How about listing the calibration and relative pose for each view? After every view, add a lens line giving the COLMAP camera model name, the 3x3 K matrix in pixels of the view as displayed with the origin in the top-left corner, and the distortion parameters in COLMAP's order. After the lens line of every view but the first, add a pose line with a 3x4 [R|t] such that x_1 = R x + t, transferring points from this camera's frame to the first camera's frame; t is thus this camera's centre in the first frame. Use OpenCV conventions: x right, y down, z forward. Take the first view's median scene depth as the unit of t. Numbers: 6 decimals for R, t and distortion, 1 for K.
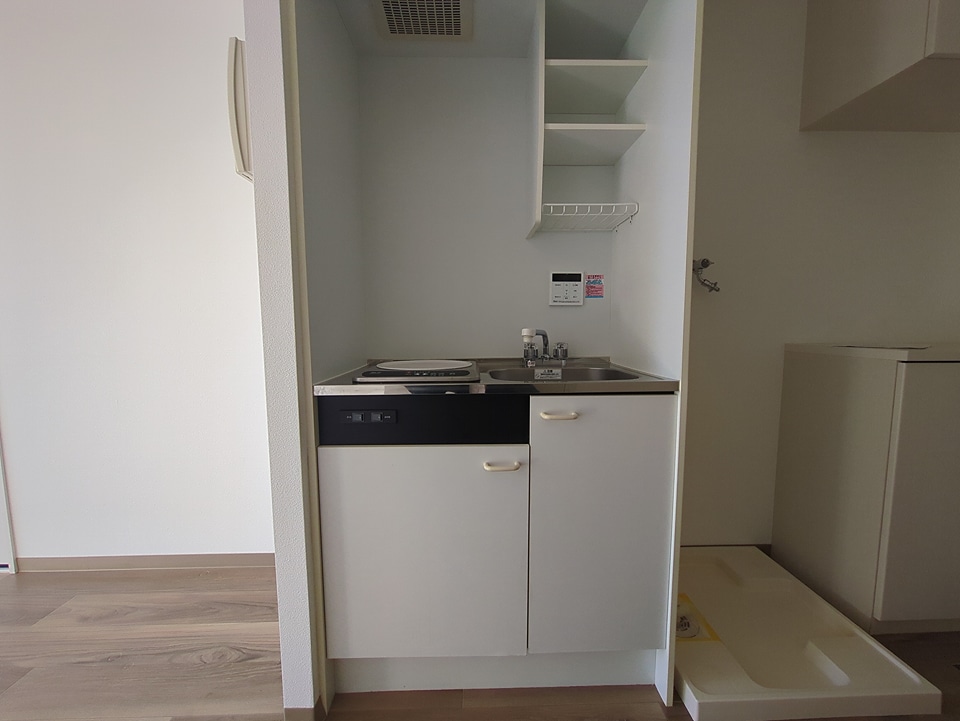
lens RADIAL K [[361.7, 0, 480.0], [0, 361.7, 360.5], [0, 0, 1]] dist [-0.002136, -0.000282]
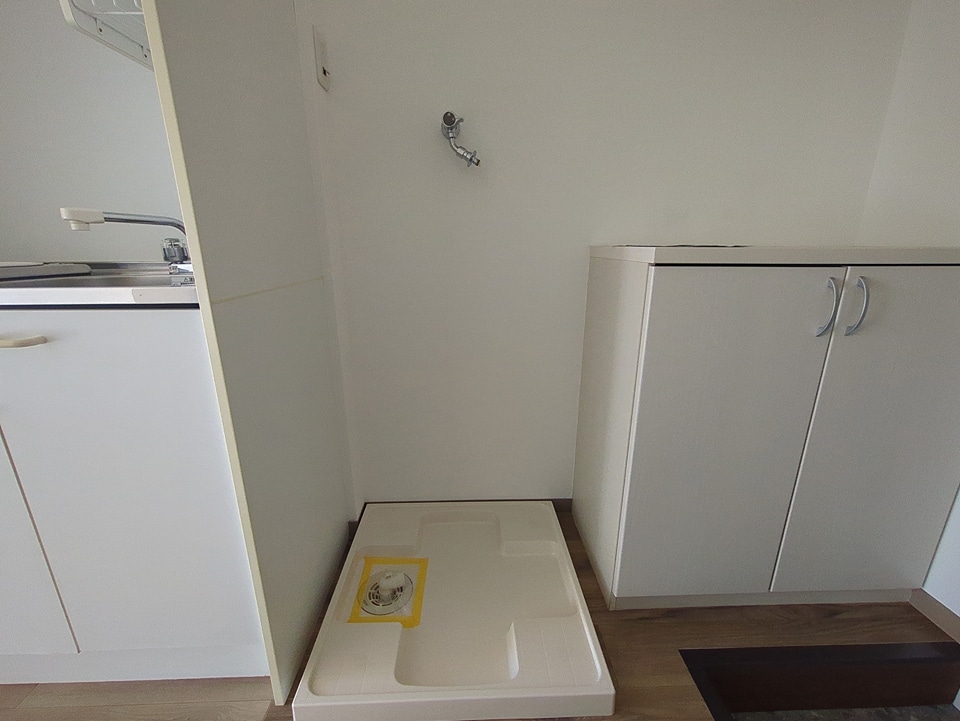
lens RADIAL K [[396.2, 0, 480.0], [0, 396.2, 360.5], [0, 0, 1]] dist [-0.000096, 0.000257]
pose [[0.999958, 0.000848, 0.009116, 0.766498], [-0.002530, 0.982508, 0.186205, 0.038742], [-0.008799, -0.186221, 0.982469, 0.222812]]
